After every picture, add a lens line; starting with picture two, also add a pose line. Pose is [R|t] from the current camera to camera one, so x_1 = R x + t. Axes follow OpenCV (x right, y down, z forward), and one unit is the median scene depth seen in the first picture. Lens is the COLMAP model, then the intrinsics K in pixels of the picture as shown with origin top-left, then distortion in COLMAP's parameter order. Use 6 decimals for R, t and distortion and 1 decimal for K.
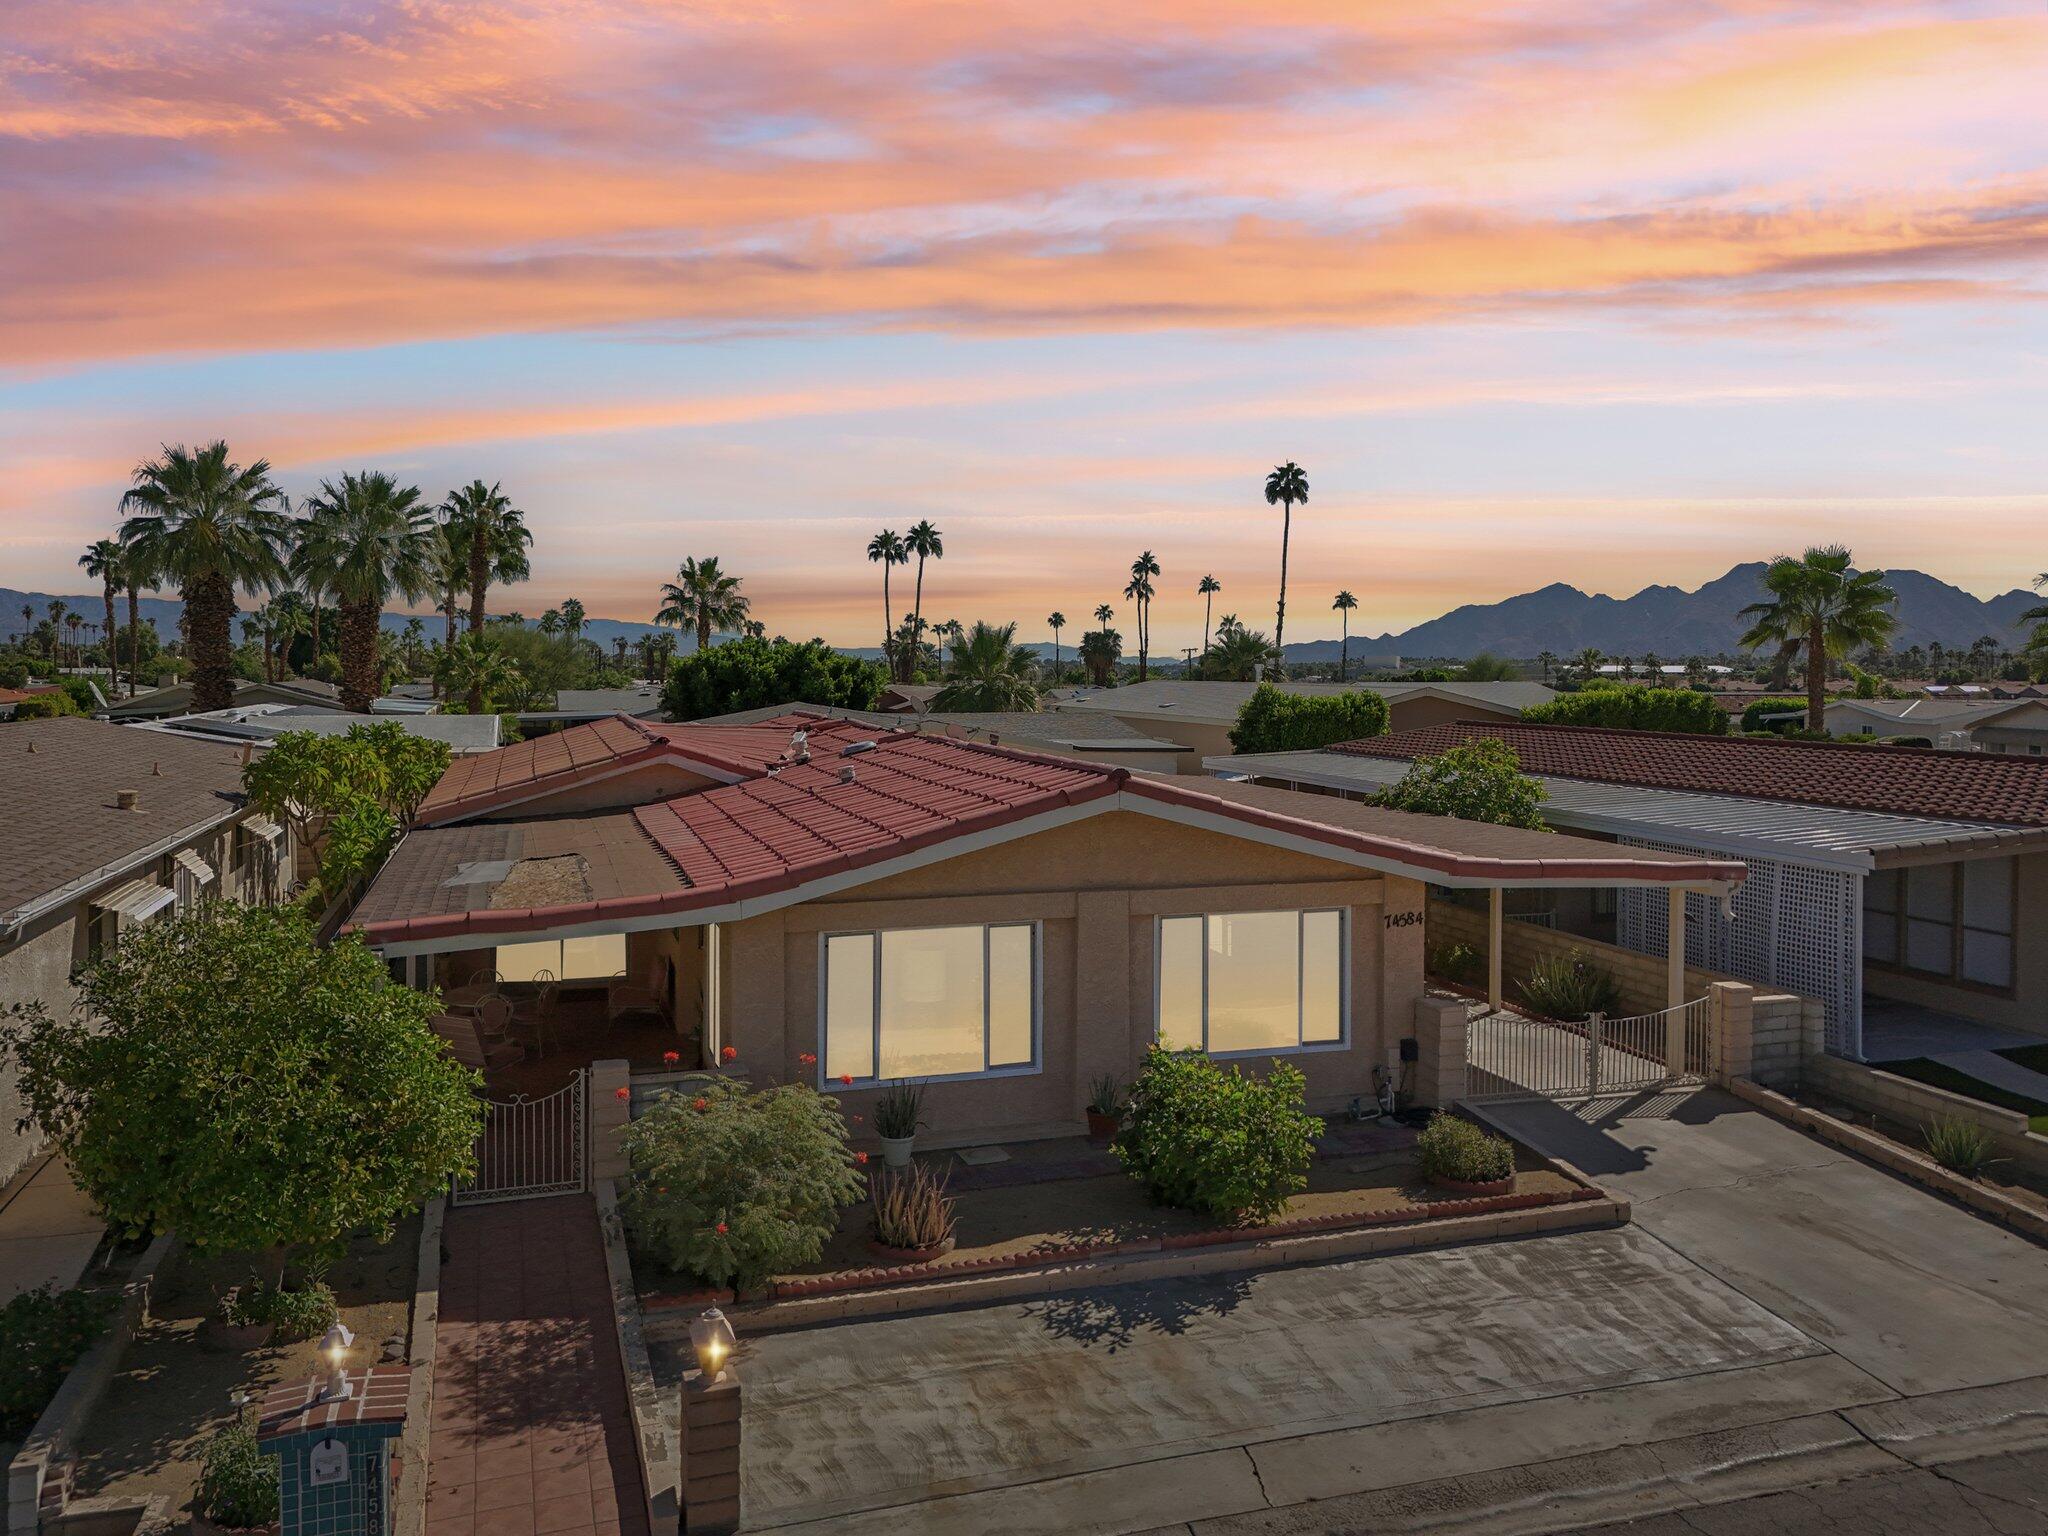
lens RADIAL K [[1522.2, 0, 1024.9], [0, 1522.2, 750.1], [0, 0, 1]] dist [0.059164, -0.046453]
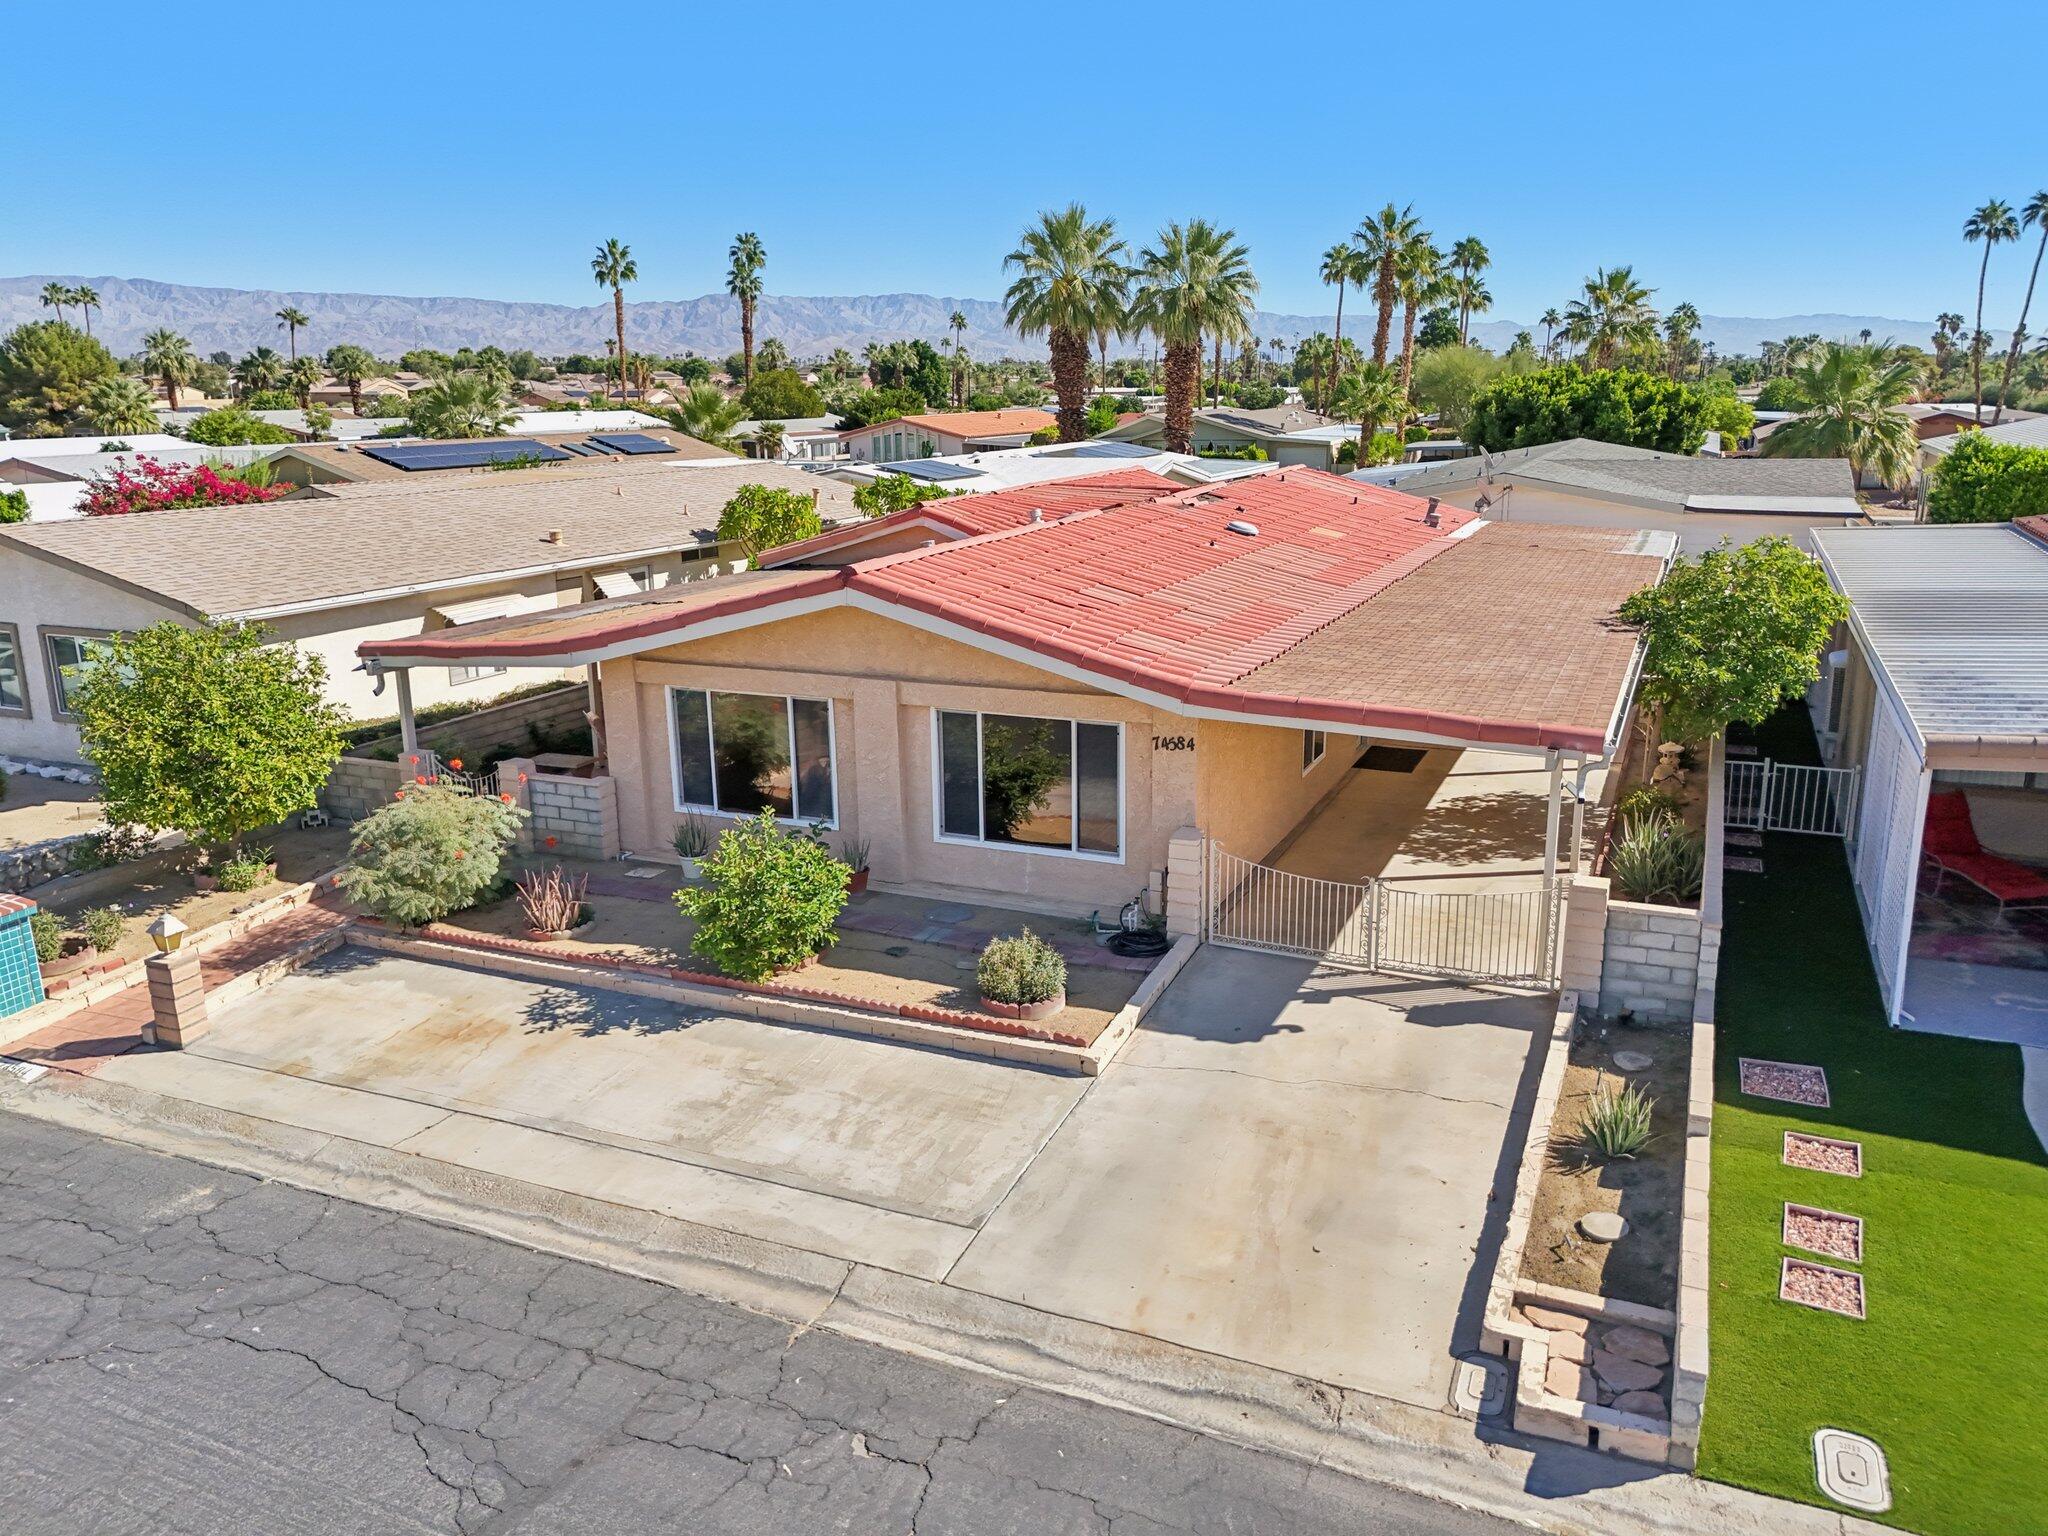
lens RADIAL K [[1522.2, 0, 1023.8], [0, 1522.2, 760.4], [0, 0, 1]] dist [0.059164, -0.046453]
pose [[0.750028, 0.146610, -0.644952, 1.022016], [-0.020924, 0.979894, 0.198416, -0.082794], [0.661075, -0.135323, 0.738016, 0.314804]]
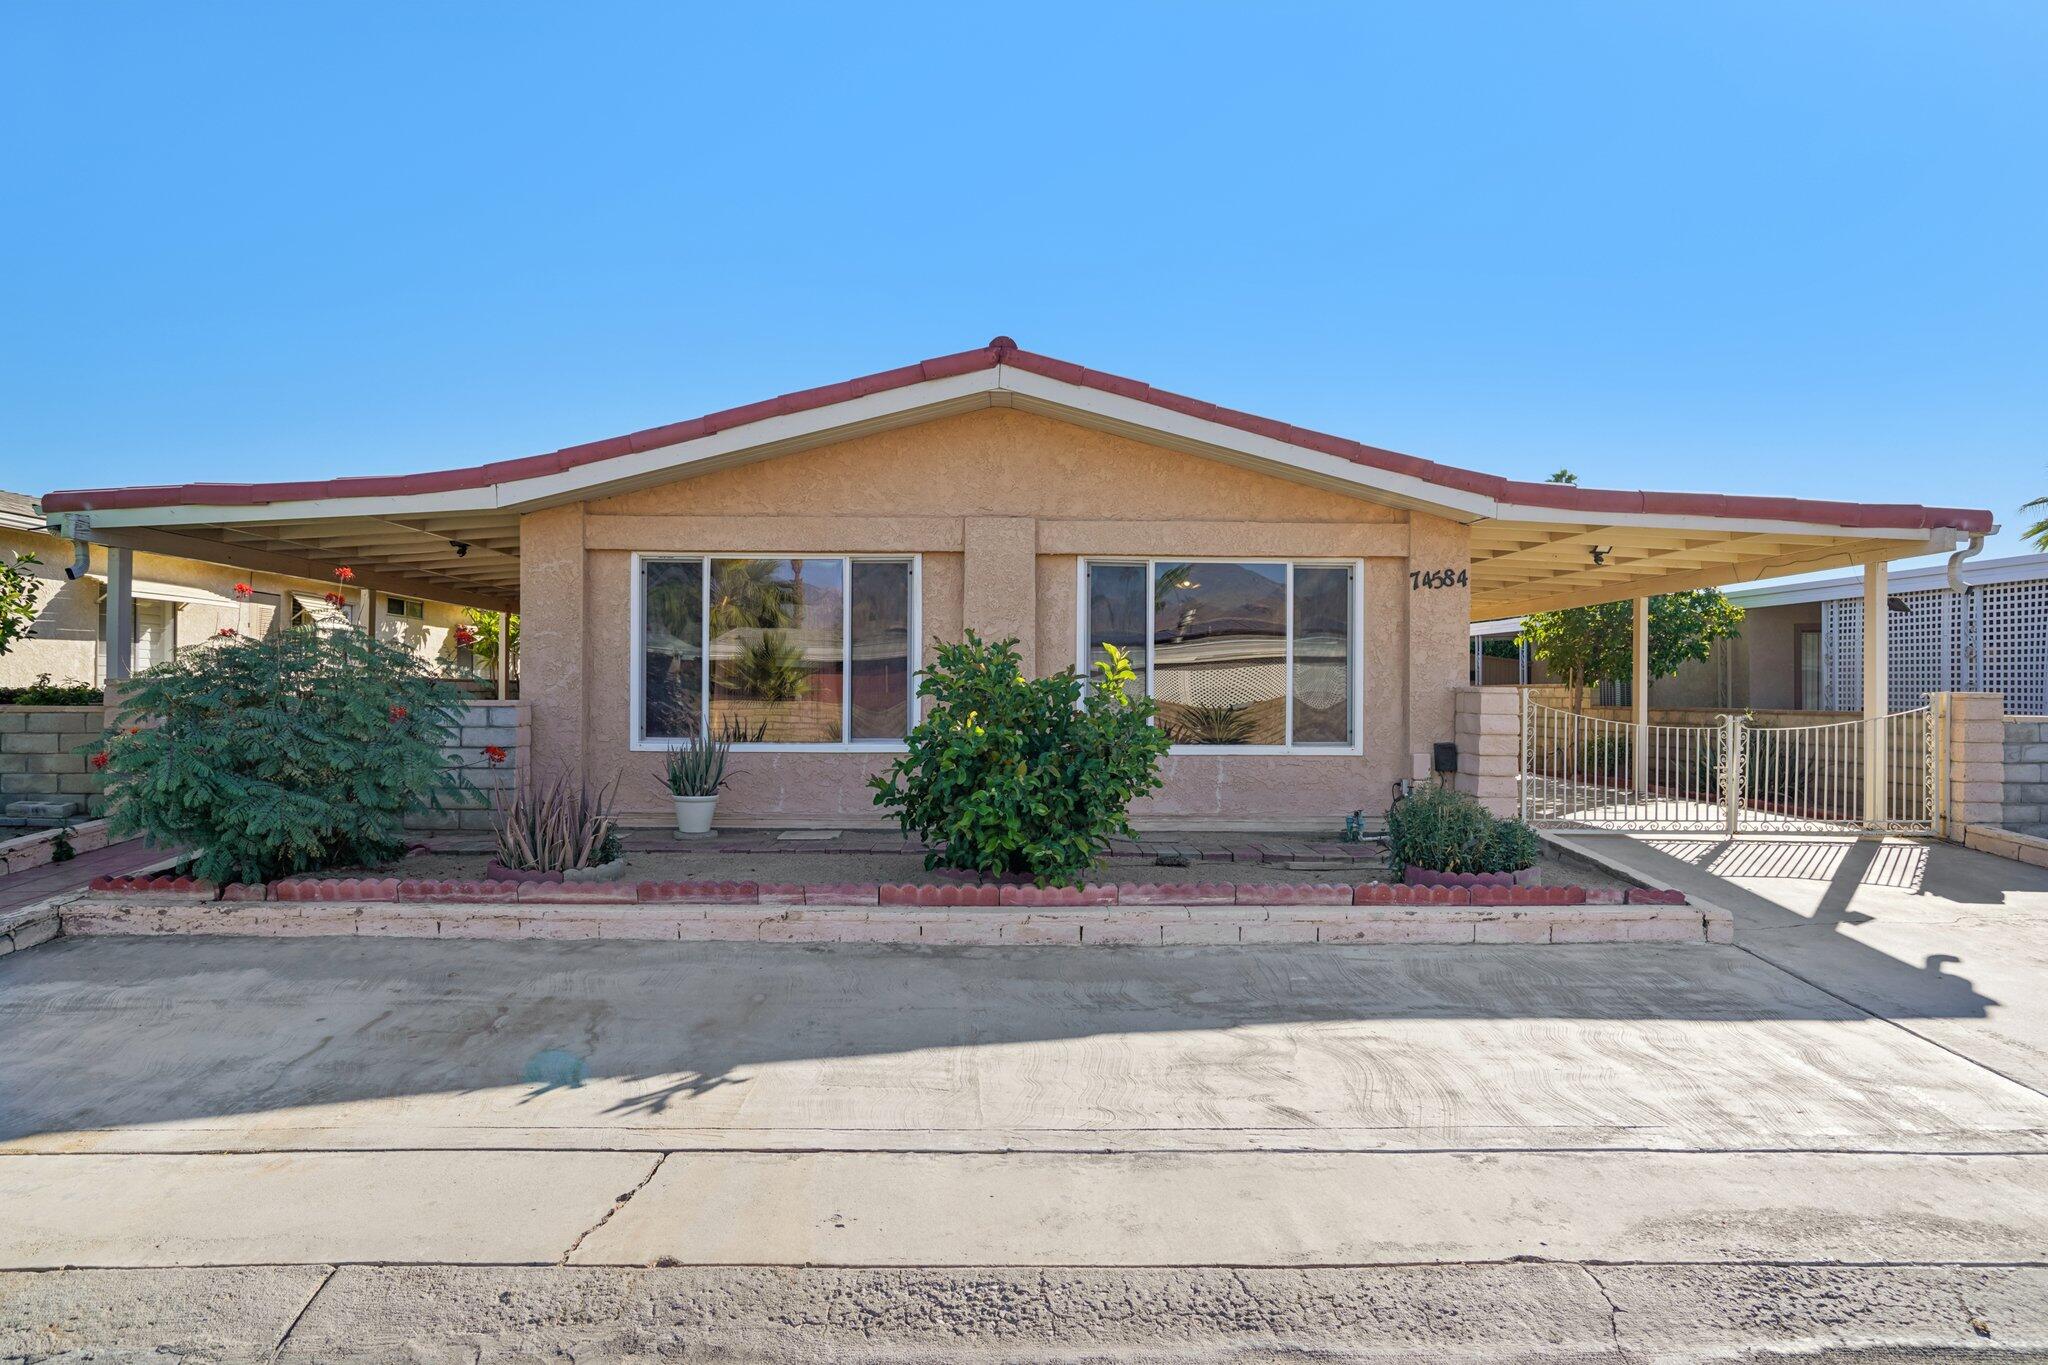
lens RADIAL K [[1180.4, 0, 1027.8], [0, 1180.4, 700.6], [0, 0, 1]] dist [-0.007395, 0.008638]
pose [[0.962163, 0.004533, -0.272437, 0.275998], [-0.016661, 0.998969, -0.042220, 0.254673], [0.271965, 0.045162, 0.961247, 0.527461]]
